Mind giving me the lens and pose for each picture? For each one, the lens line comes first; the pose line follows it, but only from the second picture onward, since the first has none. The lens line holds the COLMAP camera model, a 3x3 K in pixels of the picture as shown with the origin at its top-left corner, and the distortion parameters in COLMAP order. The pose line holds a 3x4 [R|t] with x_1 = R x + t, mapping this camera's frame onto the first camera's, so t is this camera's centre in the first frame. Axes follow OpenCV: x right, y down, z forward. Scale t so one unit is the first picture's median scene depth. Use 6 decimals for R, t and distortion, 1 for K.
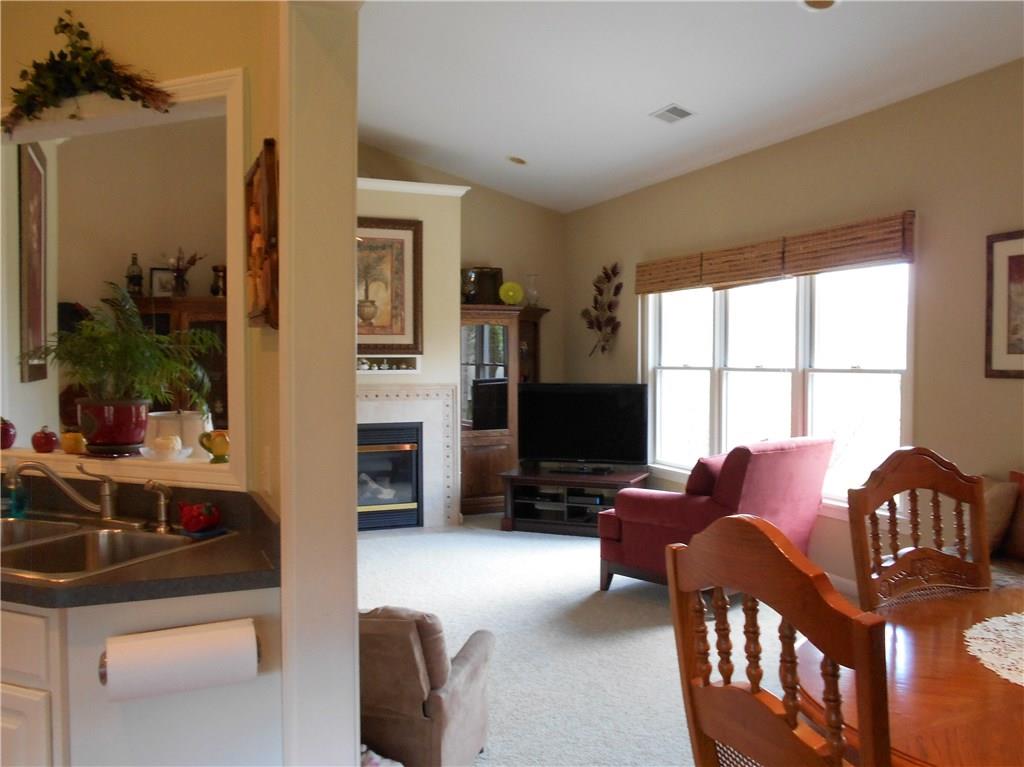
lens RADIAL K [[852.3, 0, 512.0], [0, 852.3, 383.5], [0, 0, 1]] dist [-0.045338, 0.087523]
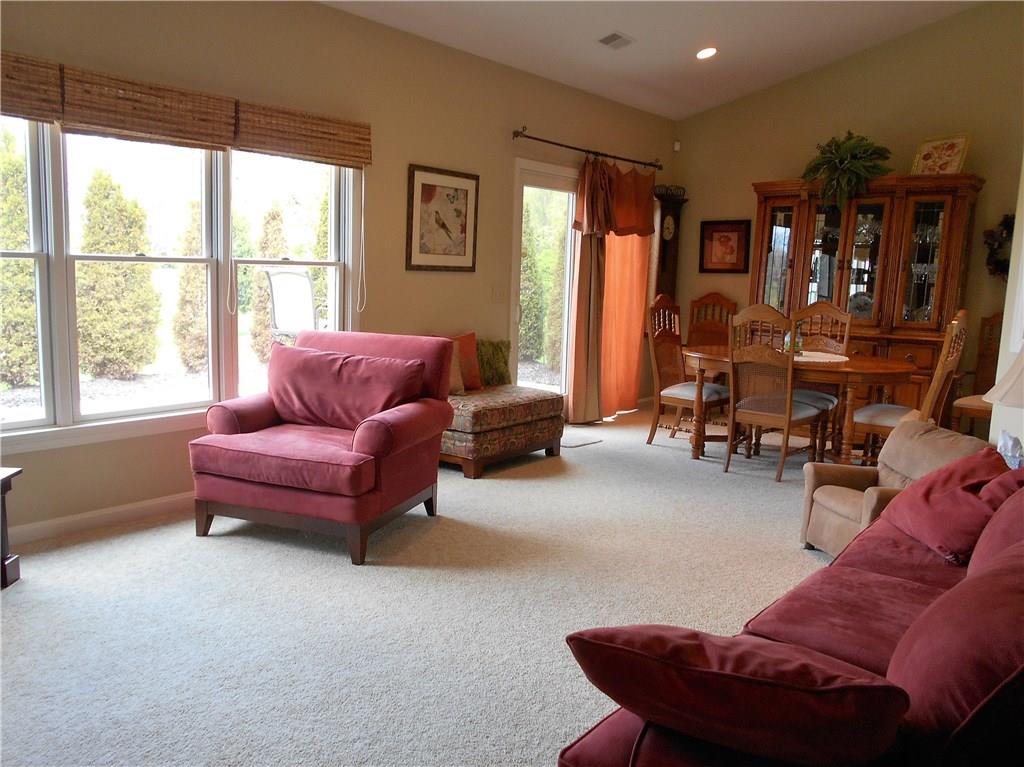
lens RADIAL K [[852.3, 0, 512.0], [0, 852.3, 383.5], [0, 0, 1]] dist [-0.045338, 0.087523]
pose [[-0.459839, -0.130457, 0.878367, -0.646170], [-0.007819, 0.989706, 0.142899, -0.021054], [-0.887968, 0.058842, -0.456125, 1.314729]]
